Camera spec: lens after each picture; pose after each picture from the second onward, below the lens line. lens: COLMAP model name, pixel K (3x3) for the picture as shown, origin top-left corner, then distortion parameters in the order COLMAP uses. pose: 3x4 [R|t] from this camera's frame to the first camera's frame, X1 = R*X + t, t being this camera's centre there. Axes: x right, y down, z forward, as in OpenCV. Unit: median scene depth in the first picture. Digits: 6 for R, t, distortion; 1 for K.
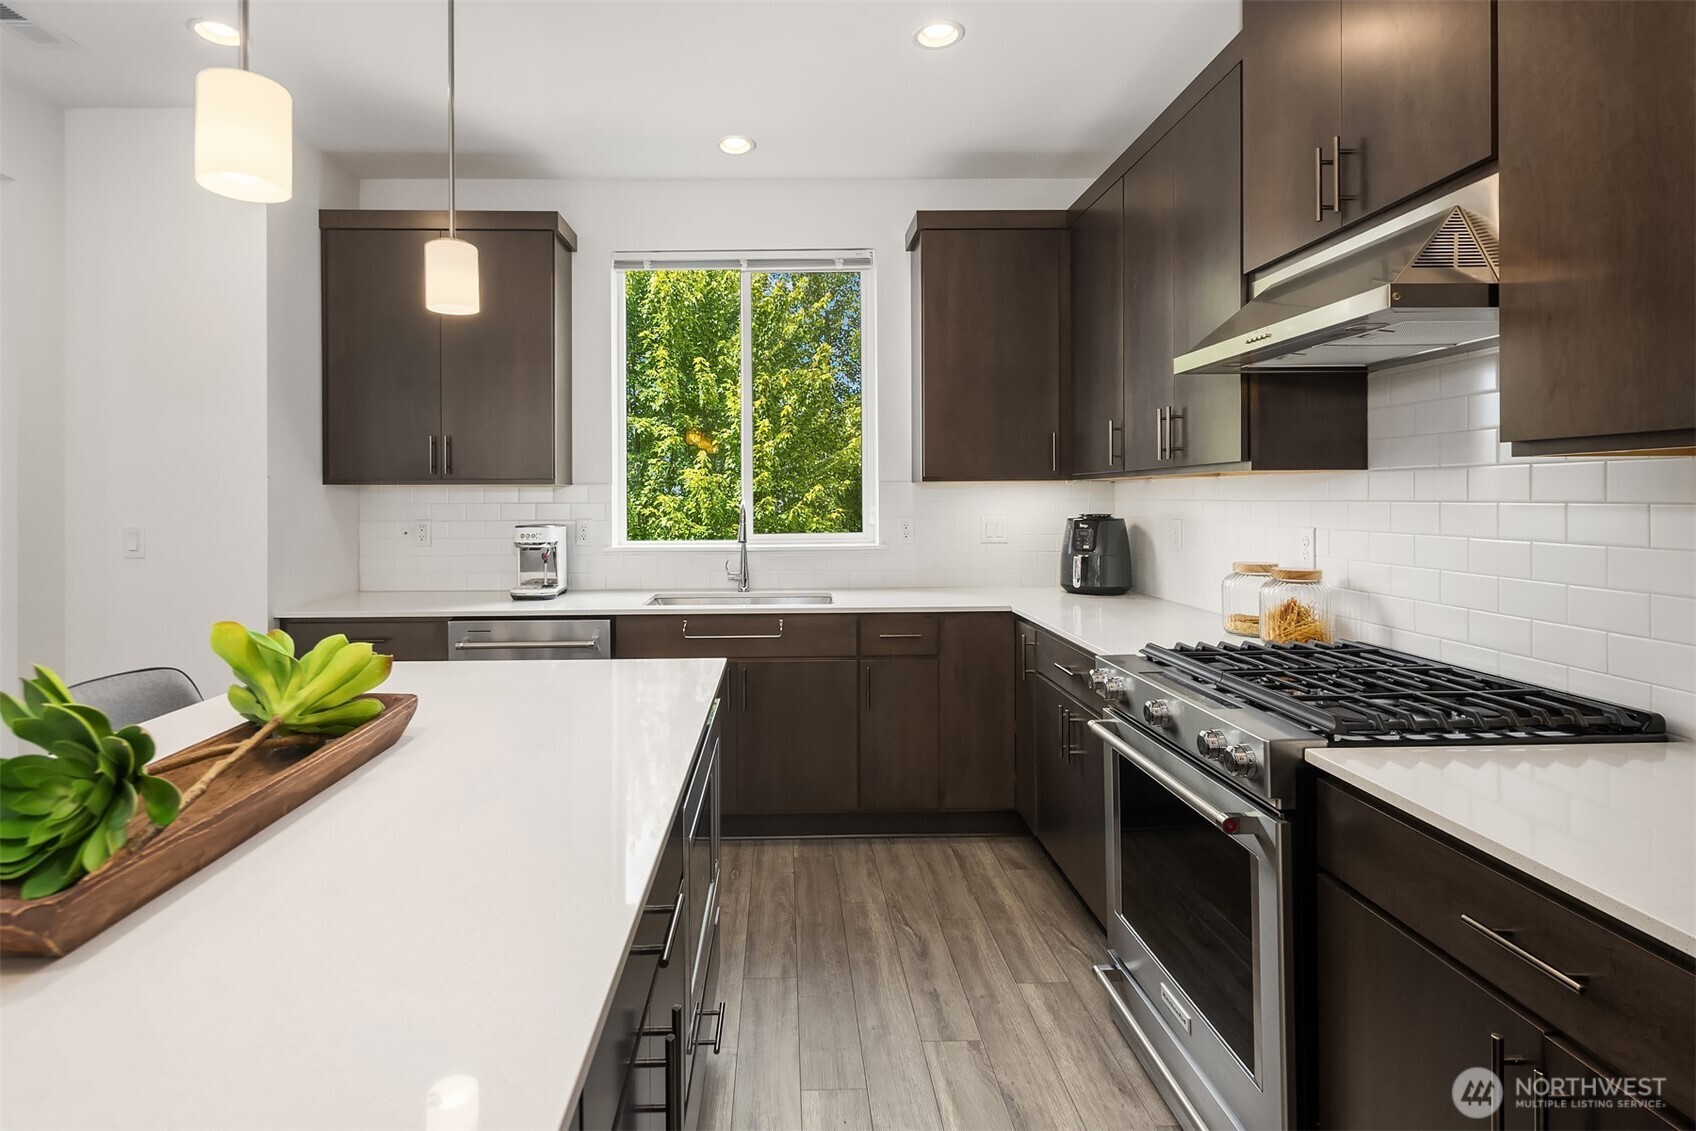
lens RADIAL K [[826.7, 0, 846.4], [0, 826.7, 497.1], [0, 0, 1]] dist [0.002697, -0.003075]
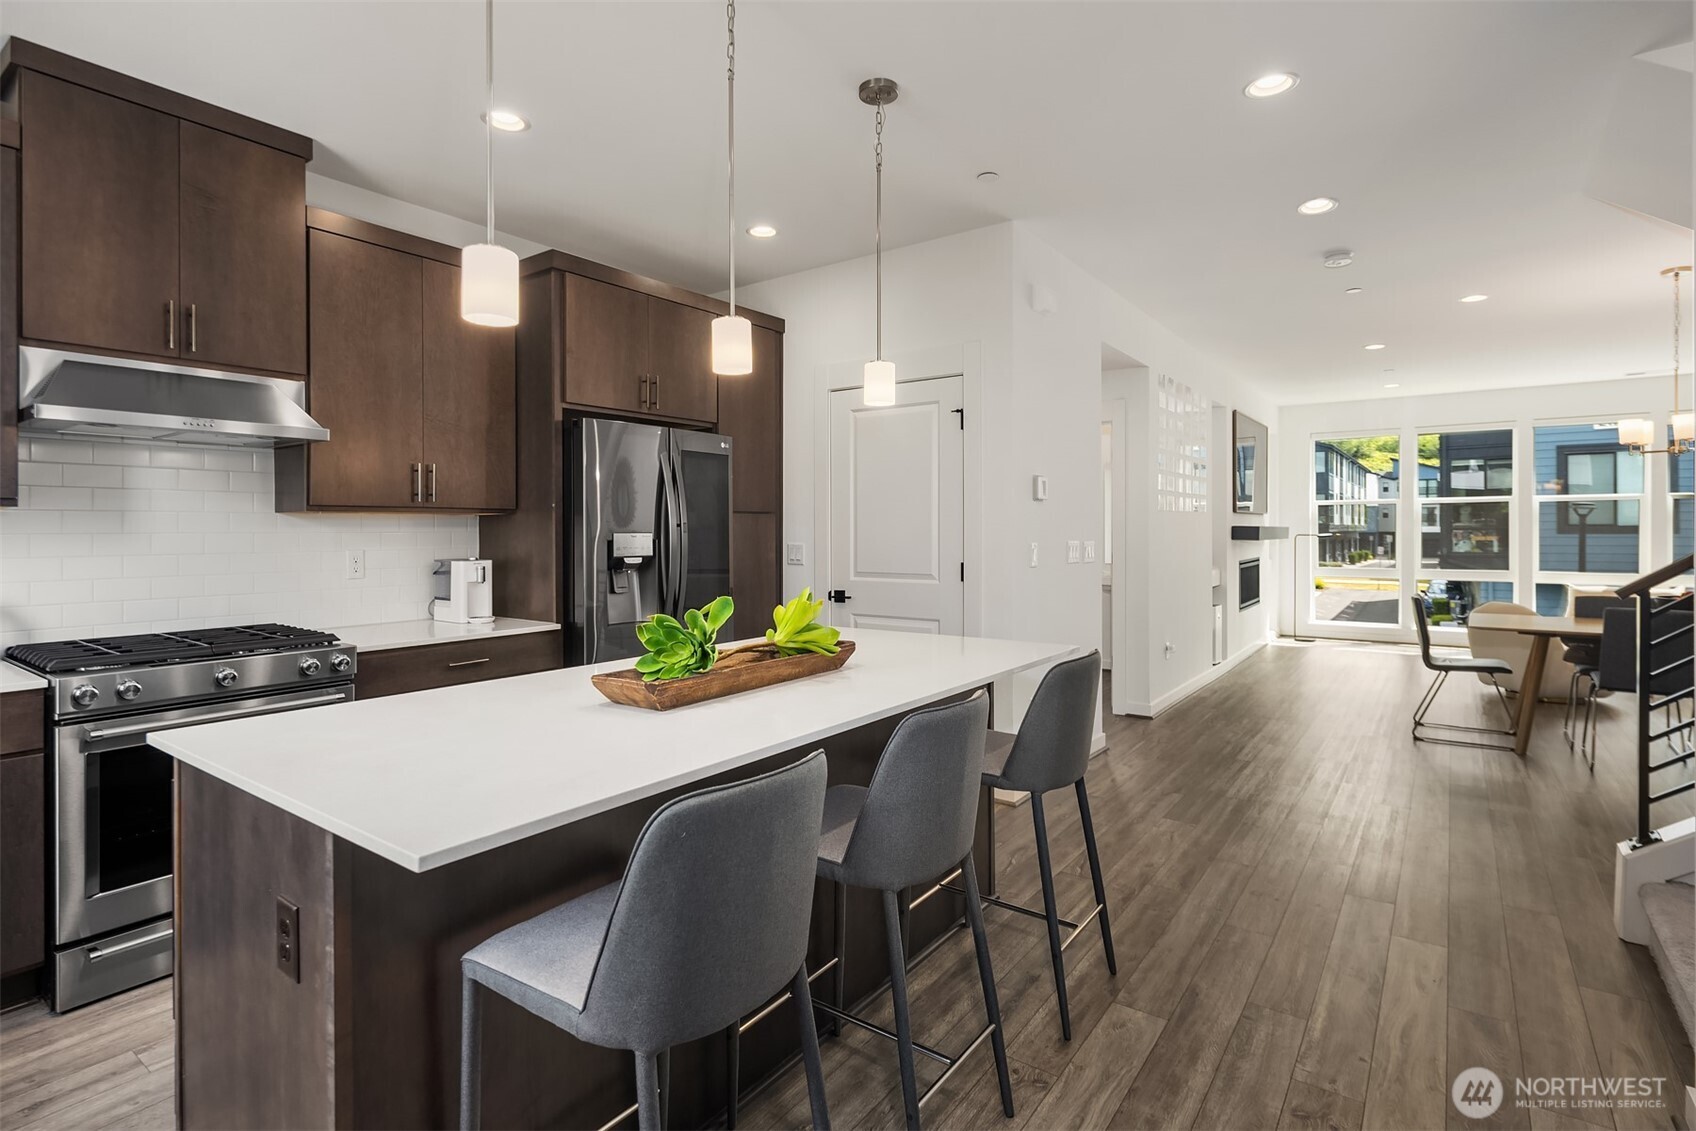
lens RADIAL K [[826.7, 0, 825.7], [0, 826.7, 534.0], [0, 0, 1]] dist [0.002697, -0.003075]
pose [[-0.760022, 0.009430, 0.649829, -0.928855], [0.009300, 0.999950, -0.003633, 0.021503], [-0.649830, 0.003282, -0.760072, 0.968670]]
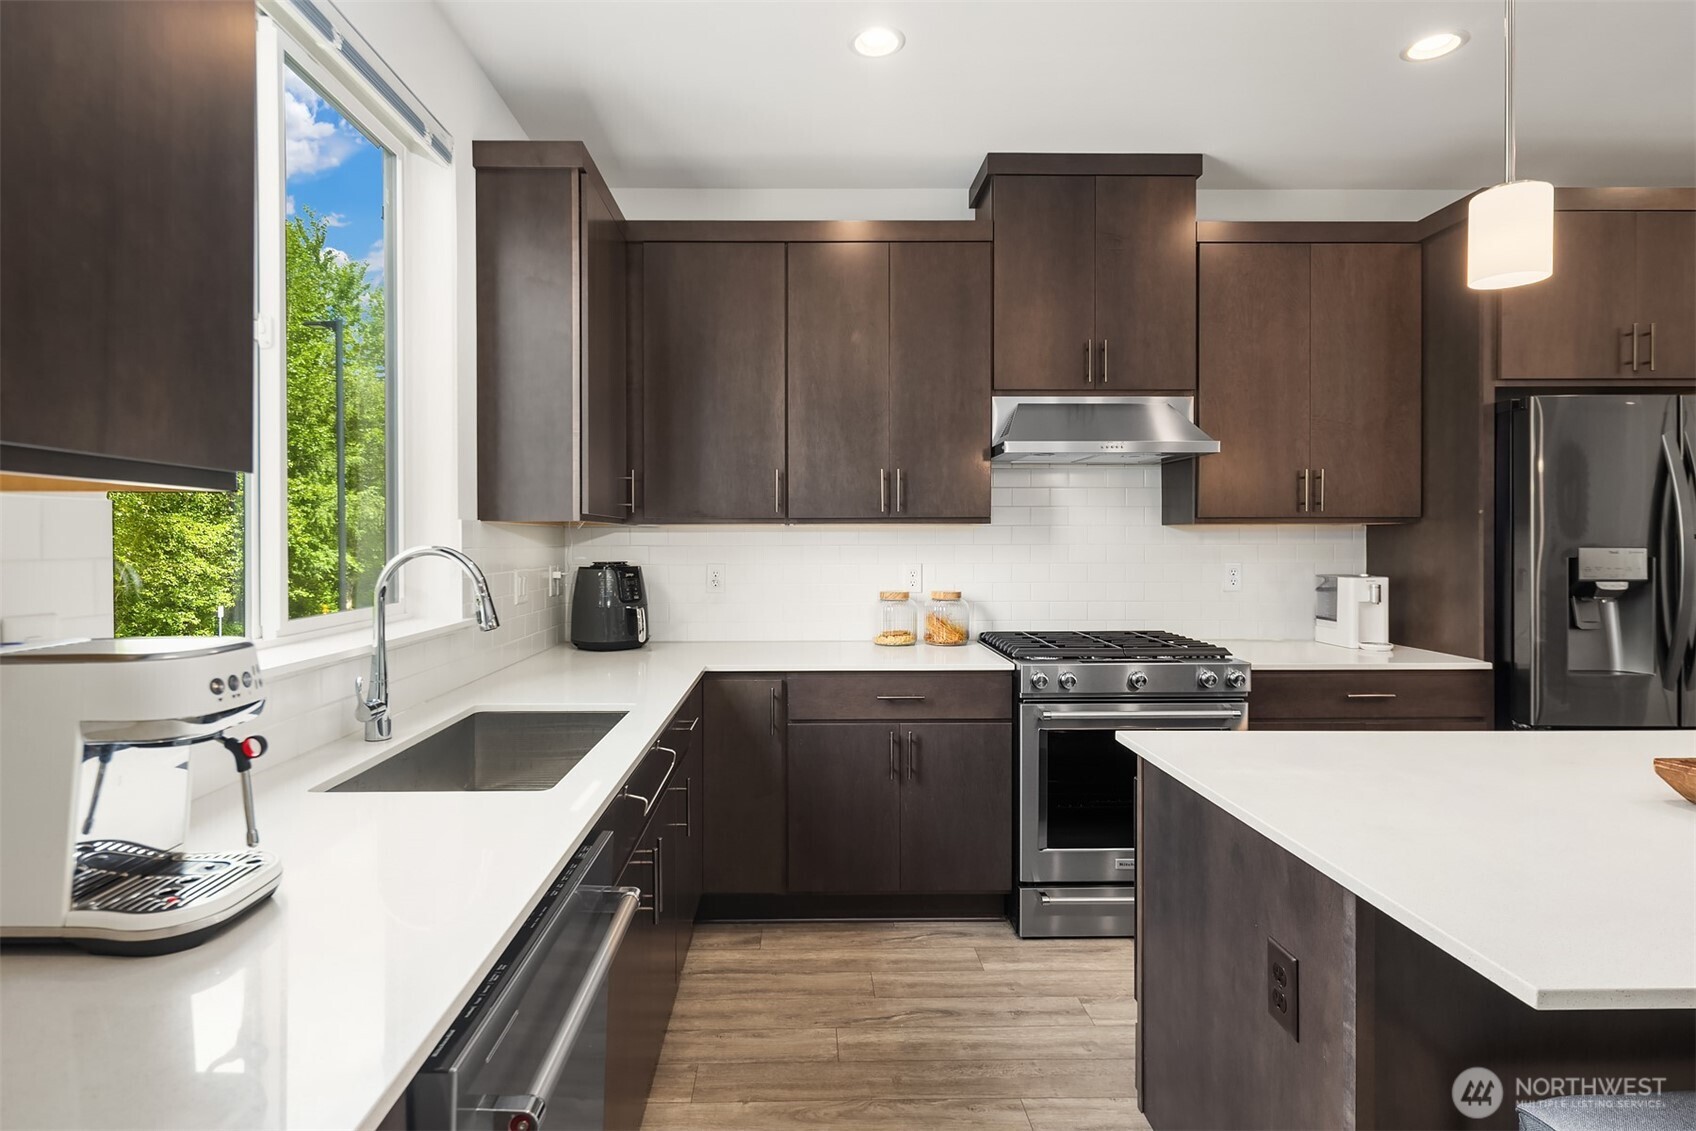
lens RADIAL K [[826.7, 0, 798.9], [0, 826.7, 546.0], [0, 0, 1]] dist [0.002697, -0.003075]
pose [[0.062711, -0.000292, 0.998032, -0.828622], [-0.002478, 0.999997, 0.000448, 0.010794], [-0.998029, -0.002501, 0.062710, 1.054243]]
